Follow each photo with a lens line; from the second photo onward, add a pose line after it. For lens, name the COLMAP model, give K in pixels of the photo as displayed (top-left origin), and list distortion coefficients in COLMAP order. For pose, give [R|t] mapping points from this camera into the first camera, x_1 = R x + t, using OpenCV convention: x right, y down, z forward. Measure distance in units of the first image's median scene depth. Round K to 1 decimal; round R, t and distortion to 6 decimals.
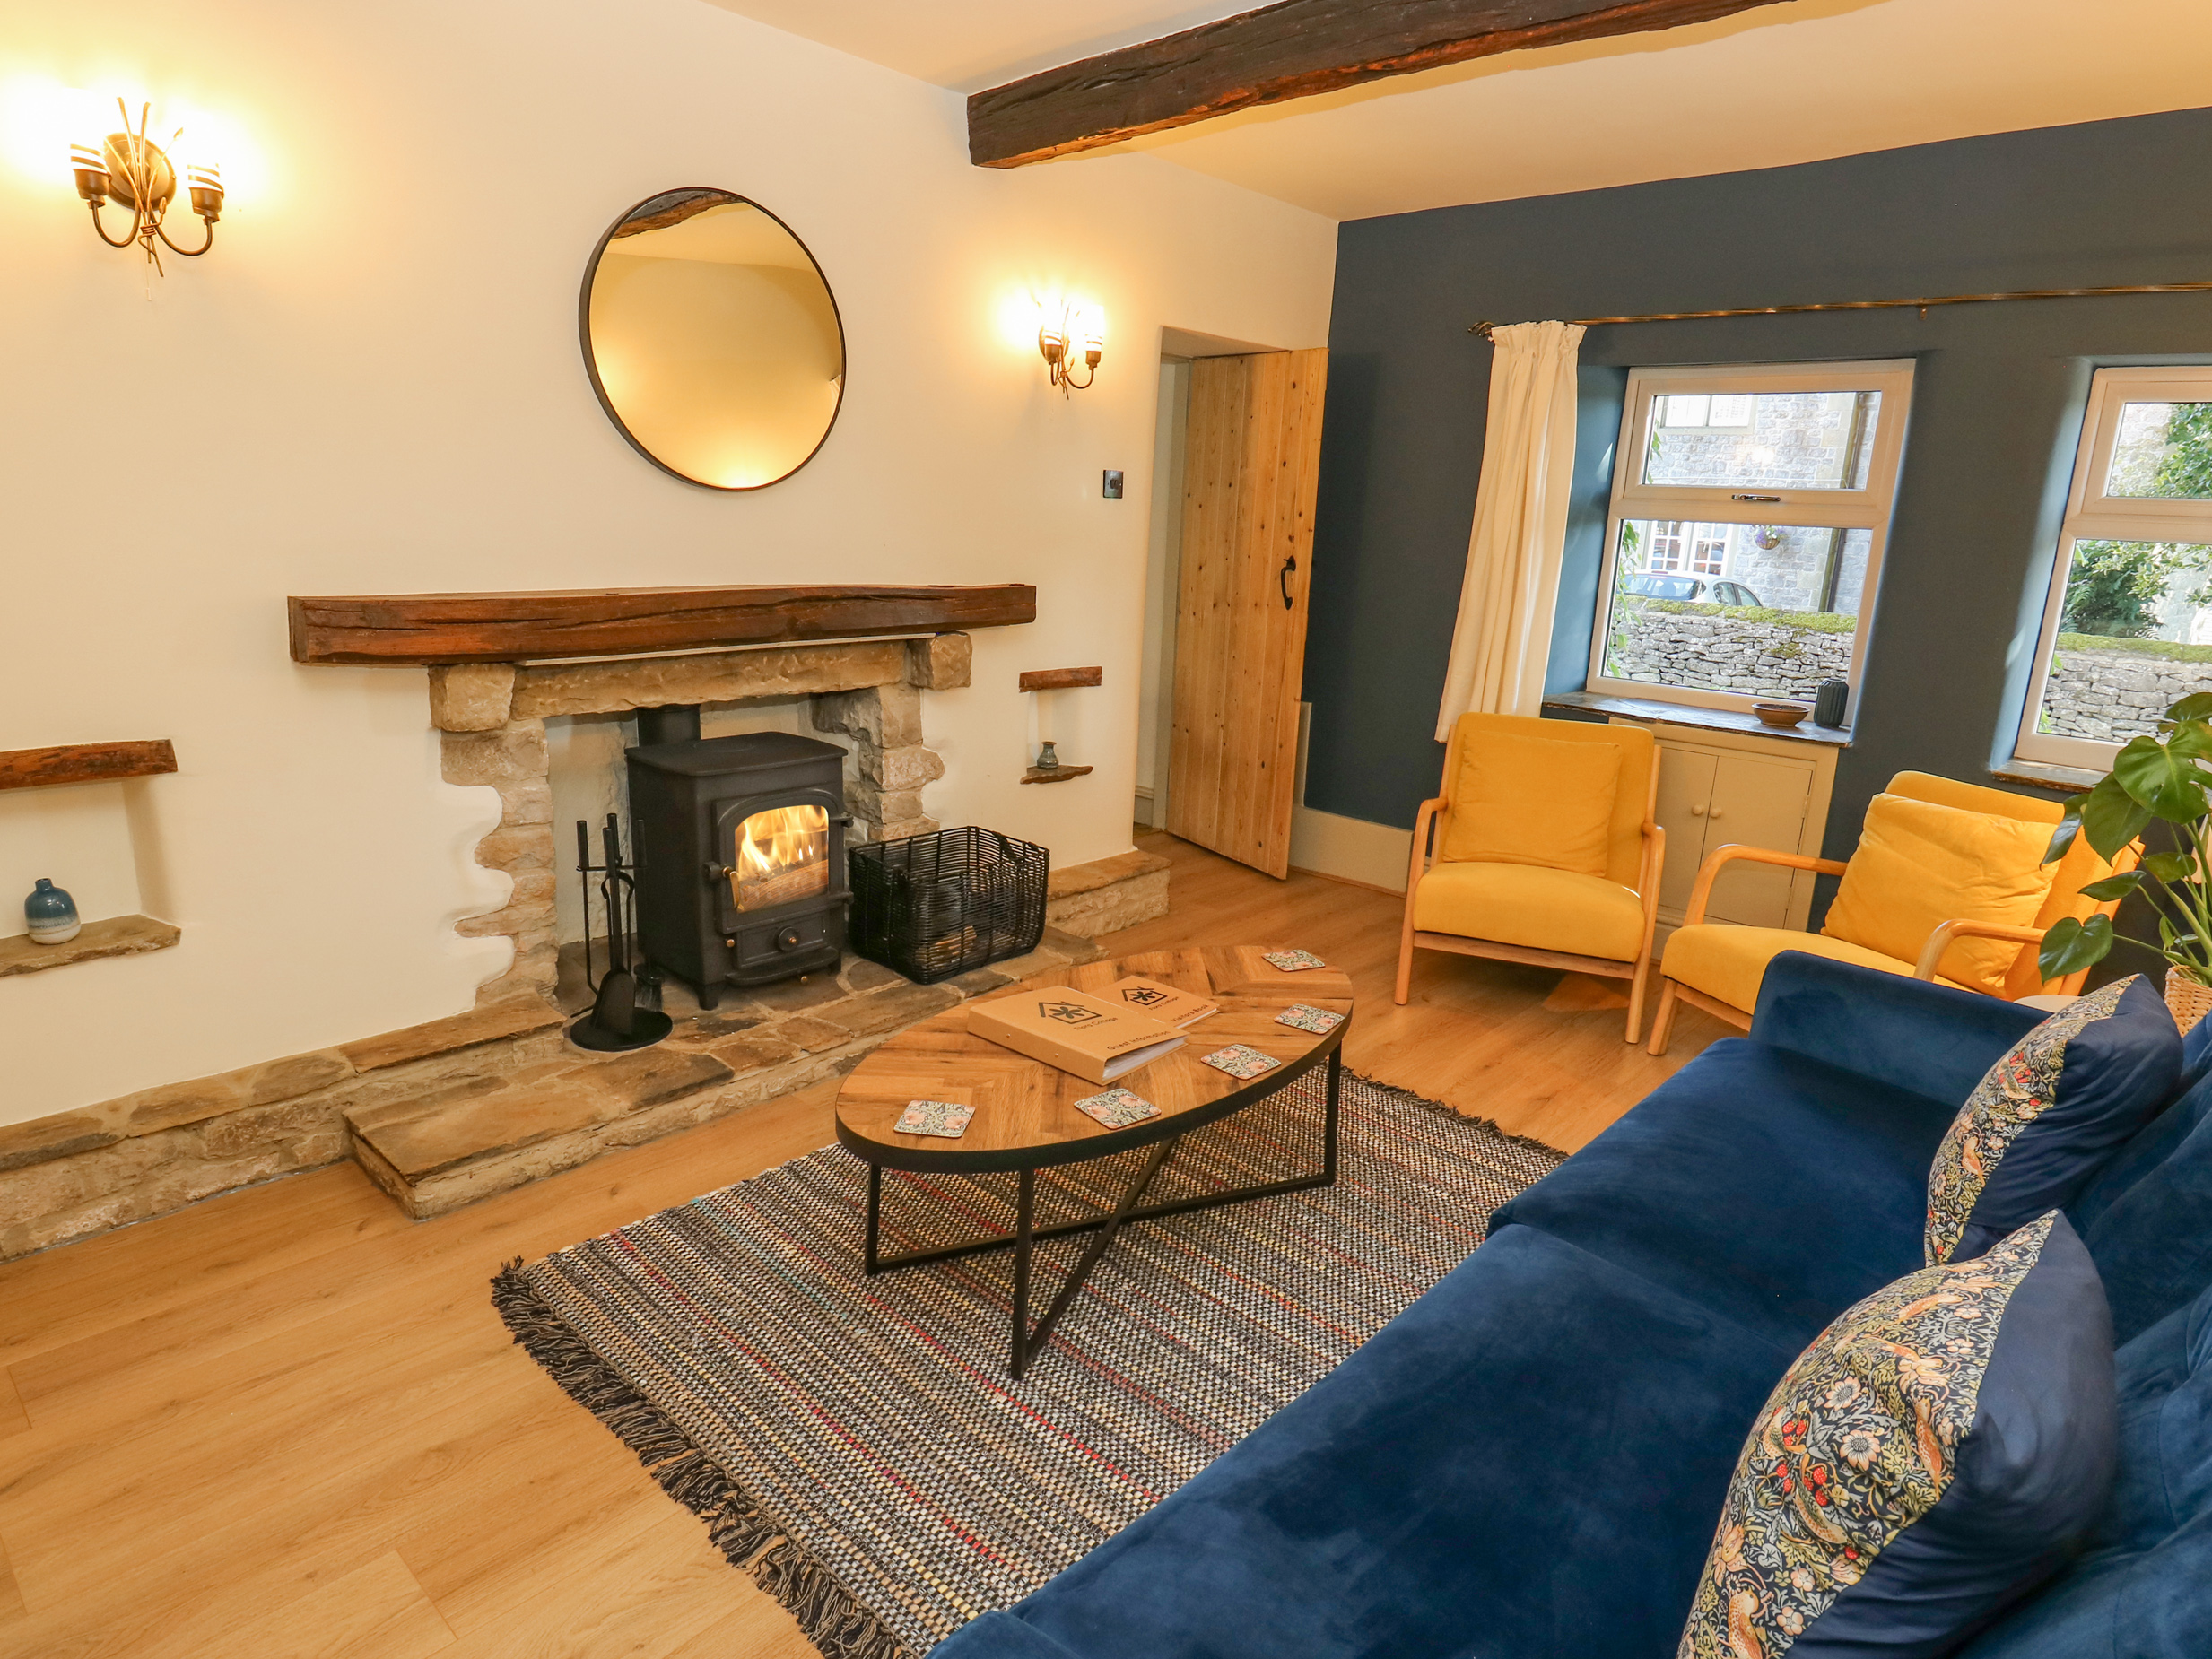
lens RADIAL K [[1283.9, 0, 1145.0], [0, 1283.9, 818.9], [0, 0, 1]] dist [0.022033, -0.020010]
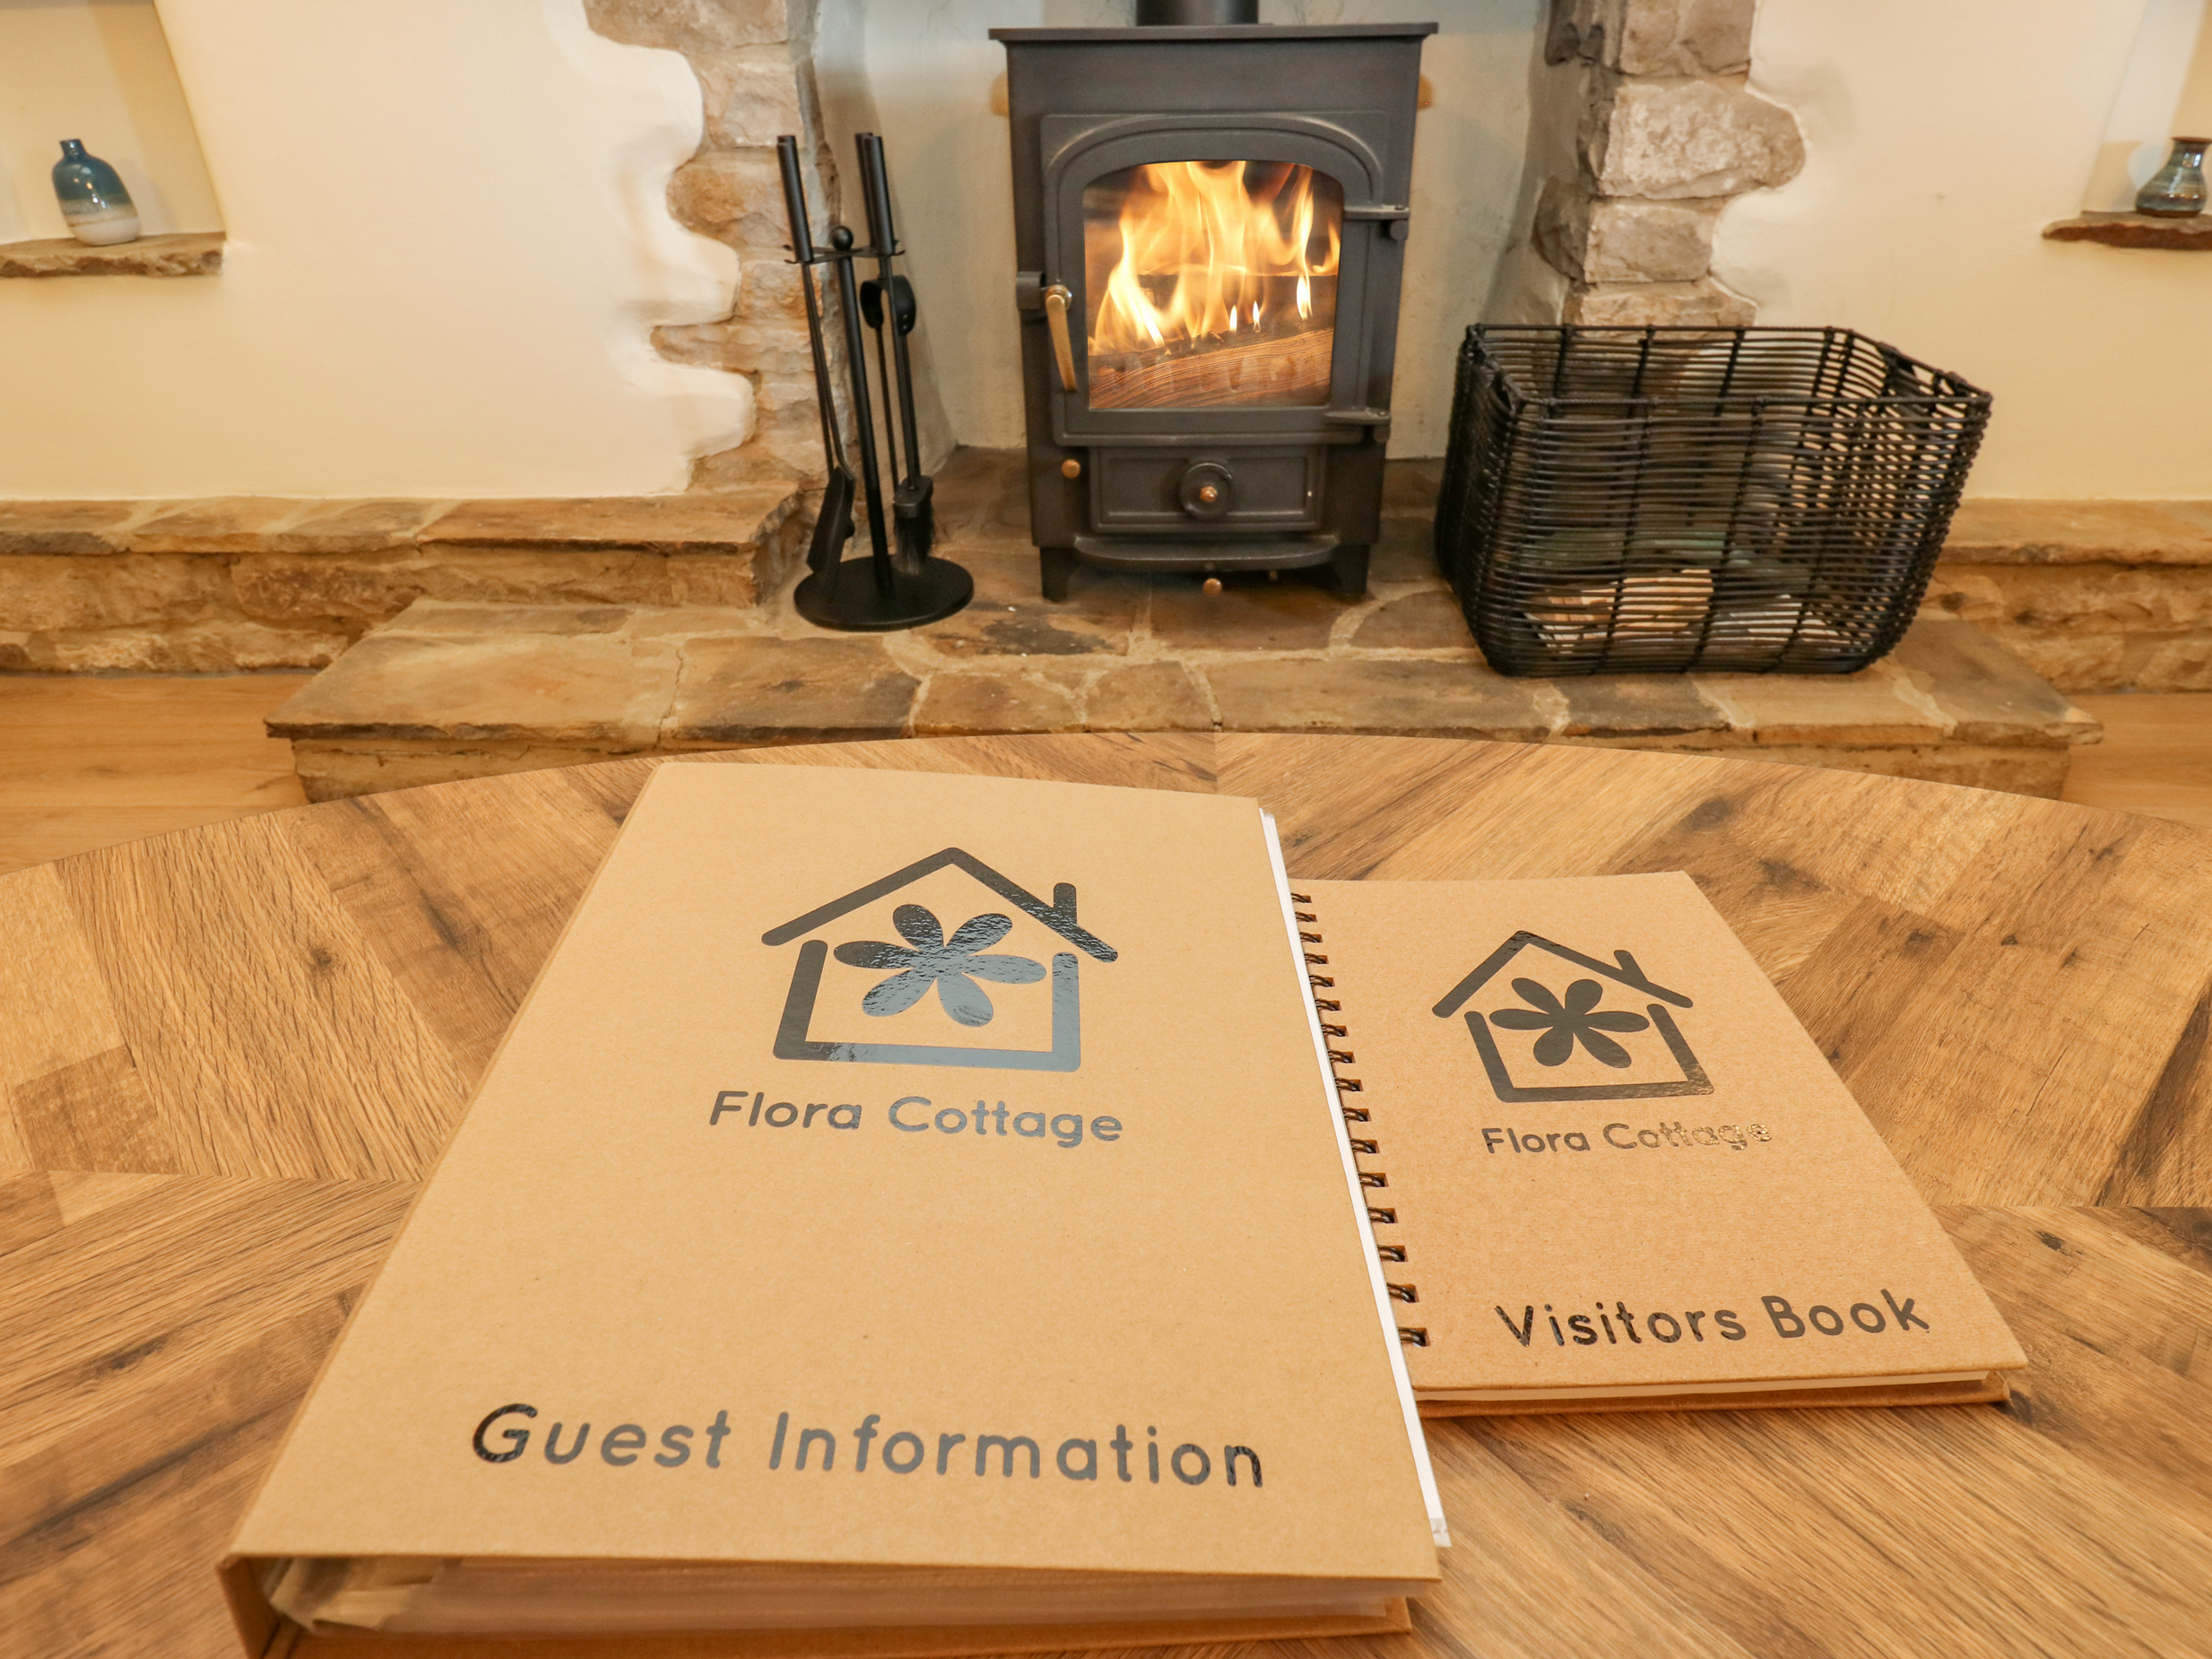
lens RADIAL K [[1295.4, 0, 1134.7], [0, 1295.4, 821.4], [0, 0, 1]] dist [0.010860, -0.018083]
pose [[0.652624, 0.348774, -0.672636, 0.059017], [-0.143600, 0.928601, 0.342168, 0.054288], [0.743950, -0.126717, 0.656111, 0.739966]]
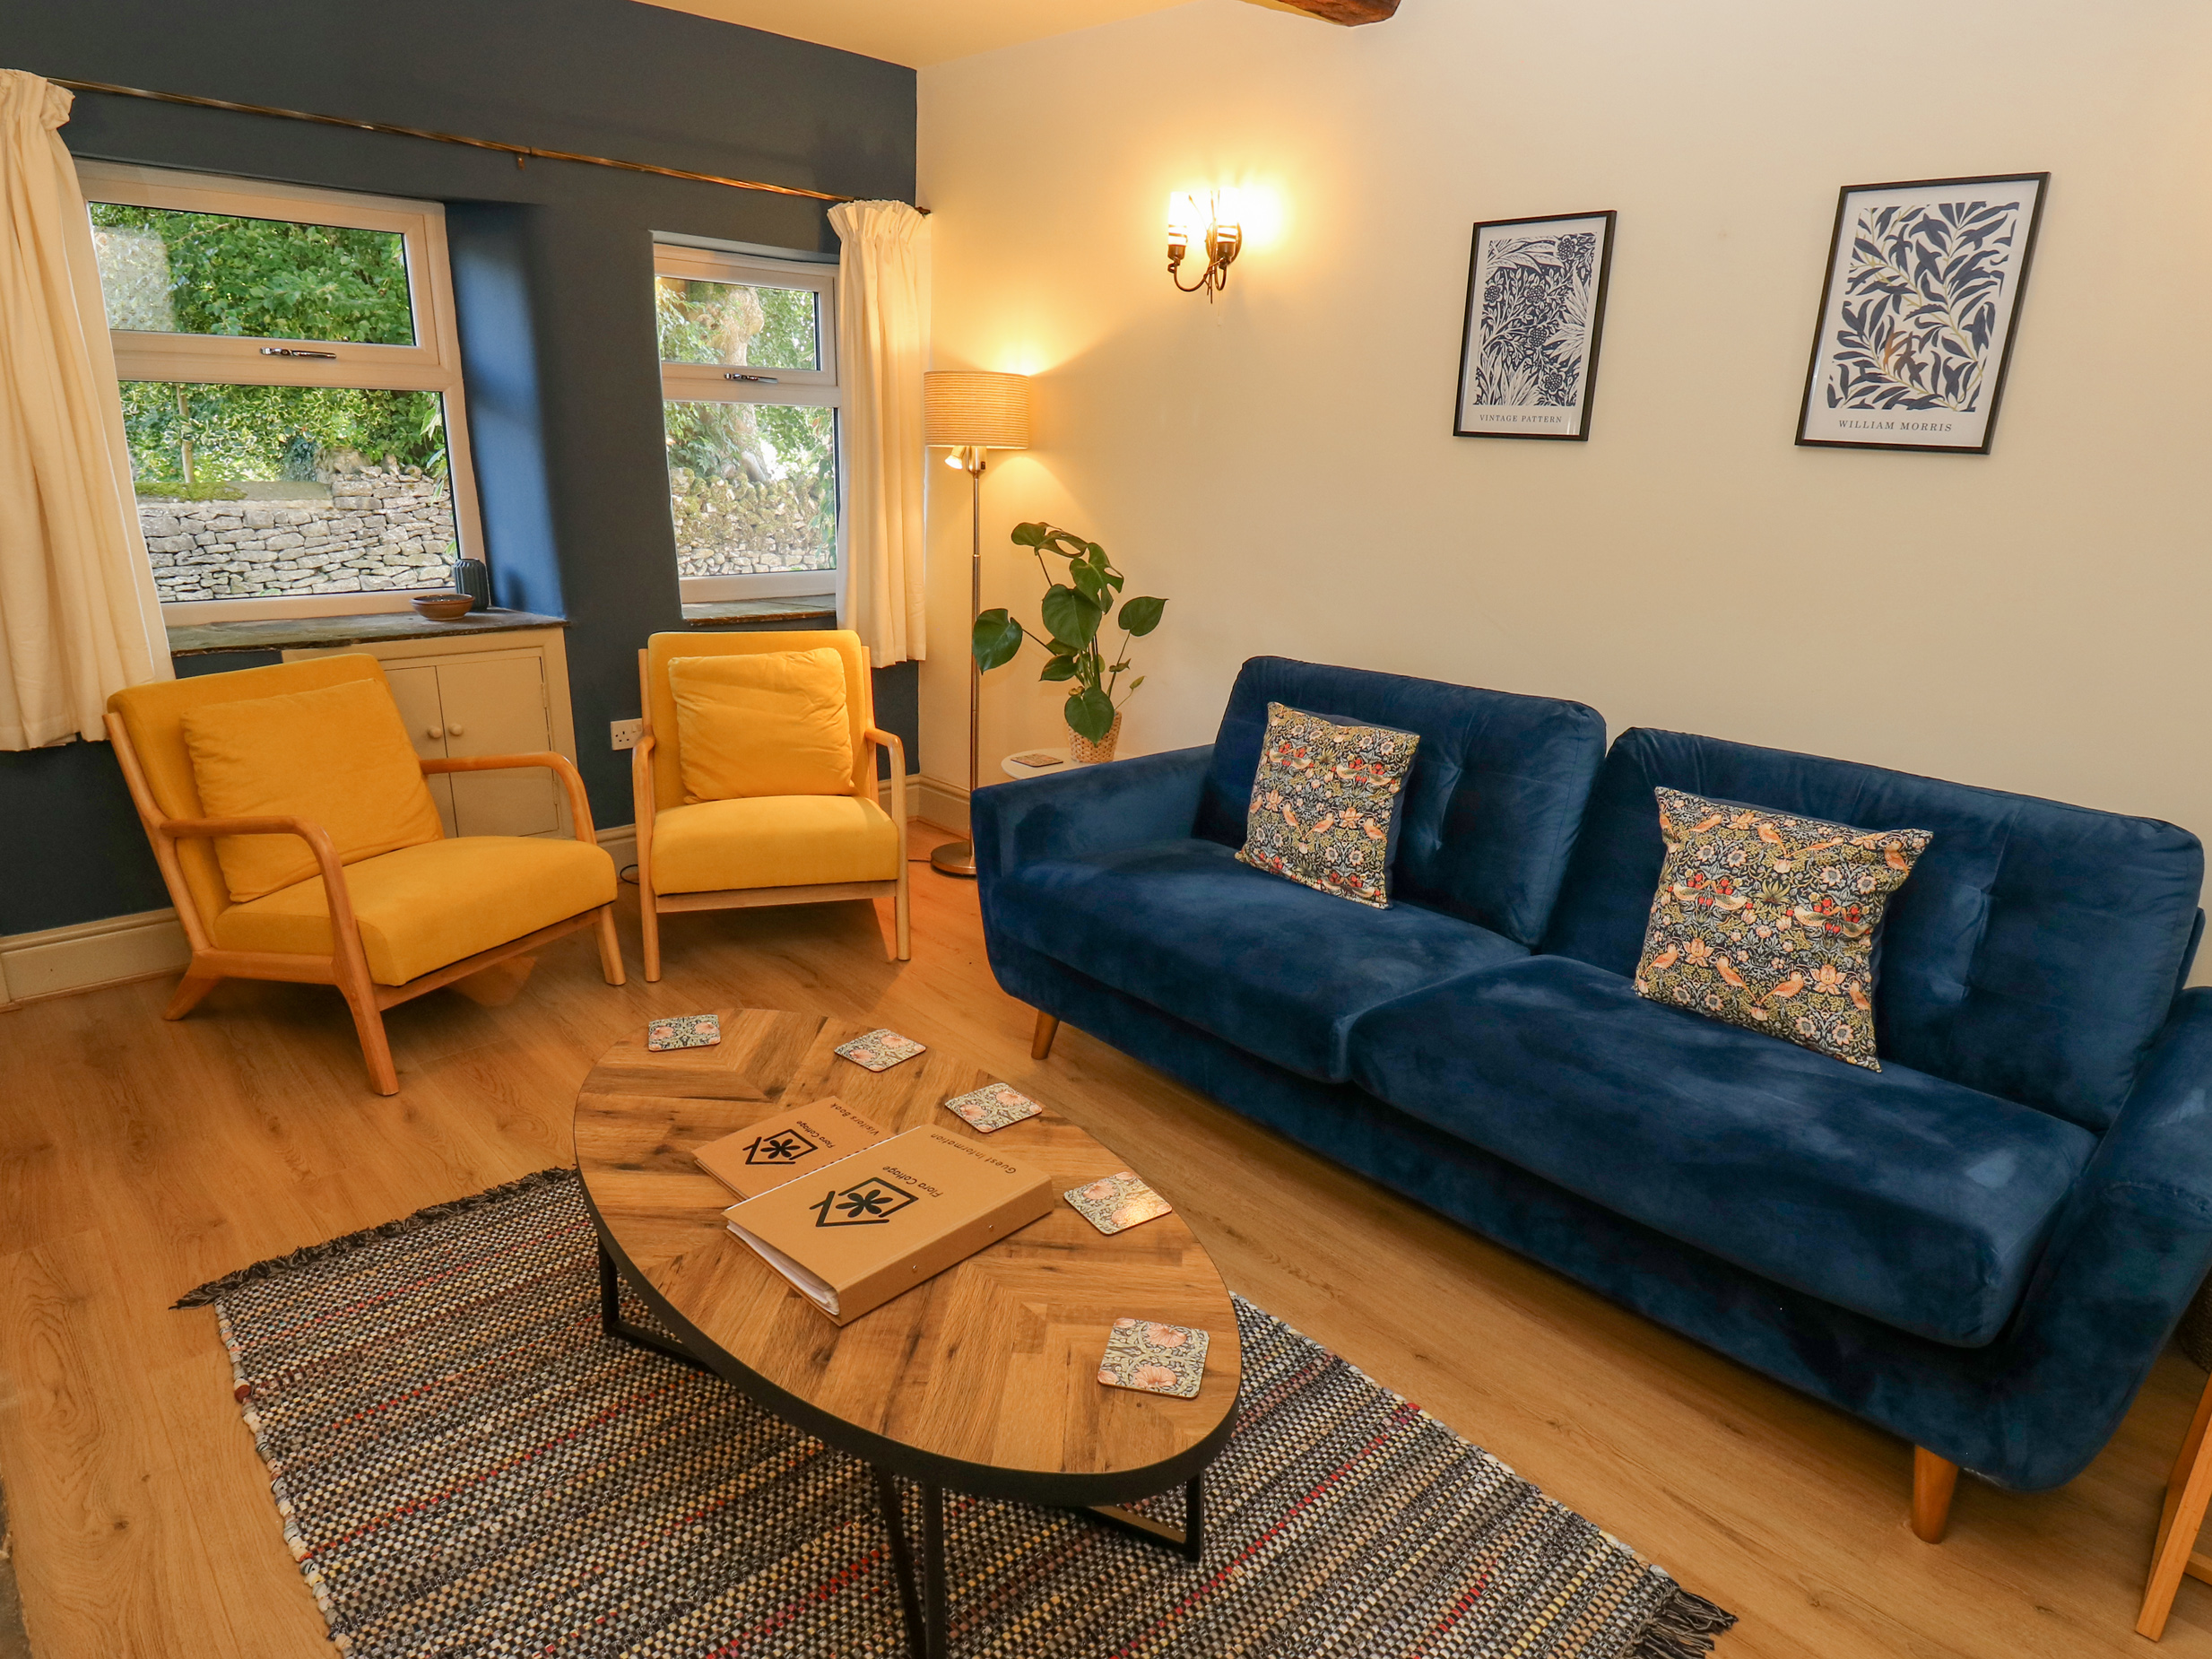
lens RADIAL K [[1284.2, 0, 1145.0], [0, 1284.2, 818.9], [0, 0, 1]] dist [0.022033, -0.020010]
pose [[0.080704, -0.330267, 0.940431, -0.497729], [0.203549, 0.929086, 0.308815, -0.170641], [-0.975733, 0.166501, 0.142206, 0.599948]]
